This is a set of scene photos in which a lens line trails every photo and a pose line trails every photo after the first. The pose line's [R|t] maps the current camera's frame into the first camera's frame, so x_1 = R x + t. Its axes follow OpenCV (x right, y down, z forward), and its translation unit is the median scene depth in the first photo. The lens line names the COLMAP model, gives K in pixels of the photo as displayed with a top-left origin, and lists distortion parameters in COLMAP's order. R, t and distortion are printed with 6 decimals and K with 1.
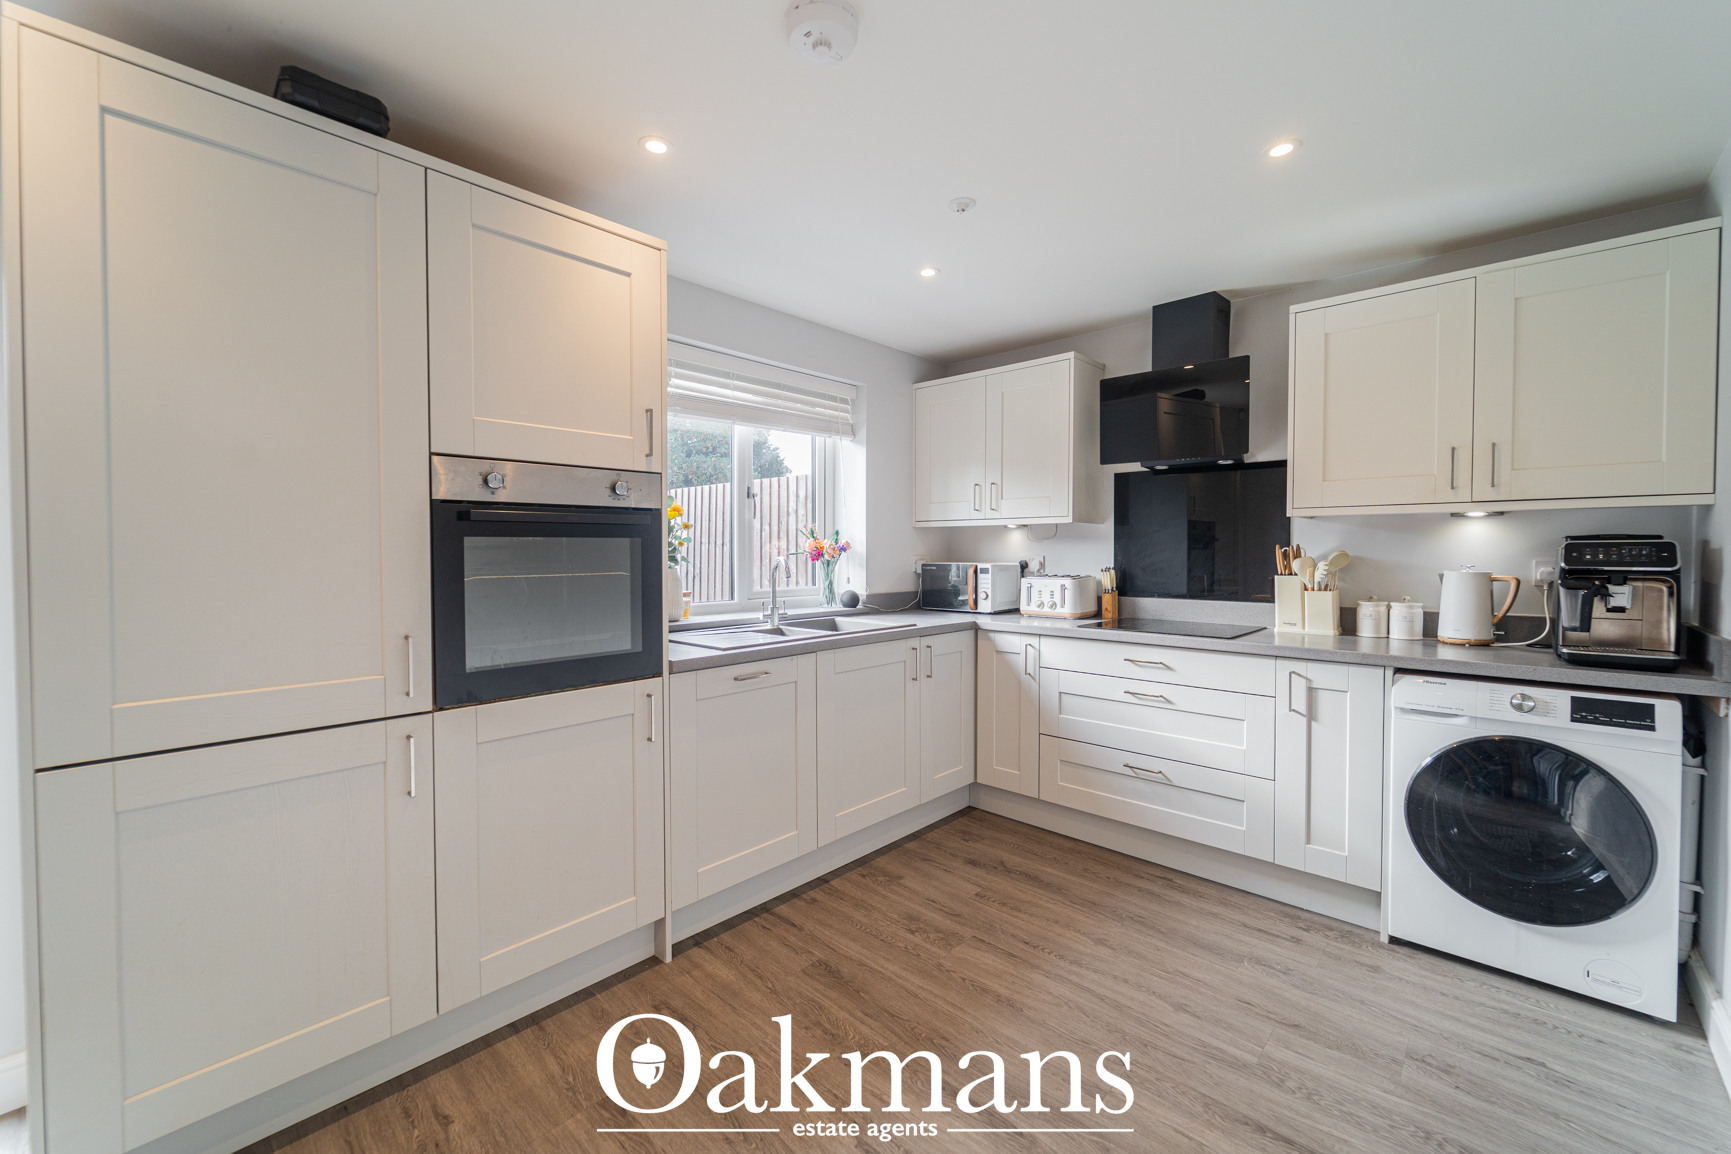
lens RADIAL K [[698.0, 0, 865.3], [0, 698.0, 568.3], [0, 0, 1]] dist [-0.000001, -0.000472]
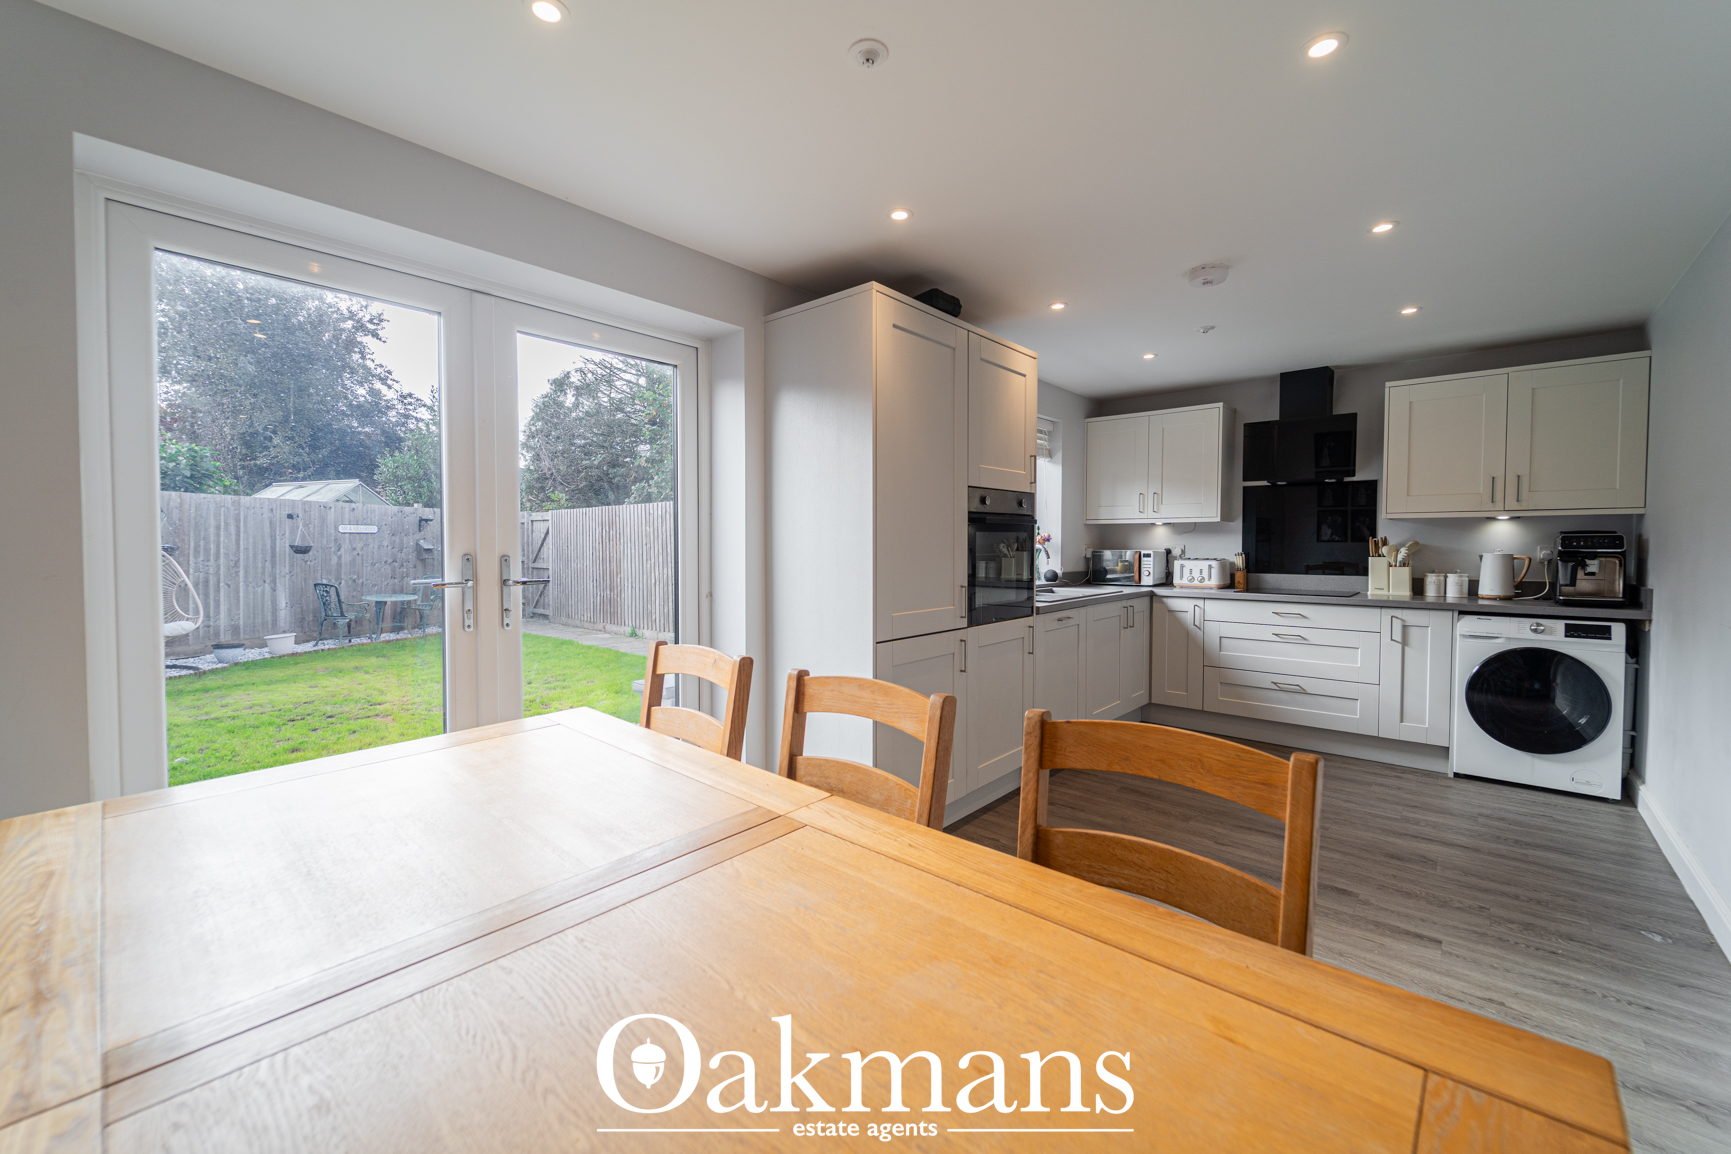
lens RADIAL K [[698.0, 0, 864.5], [0, 698.0, 568.8], [0, 0, 1]] dist [-0.000001, -0.000472]
pose [[0.999498, -0.001334, 0.031655, -0.642656], [0.000967, 0.999932, 0.011610, 0.019609], [-0.031668, -0.011574, 0.999431, -0.556087]]
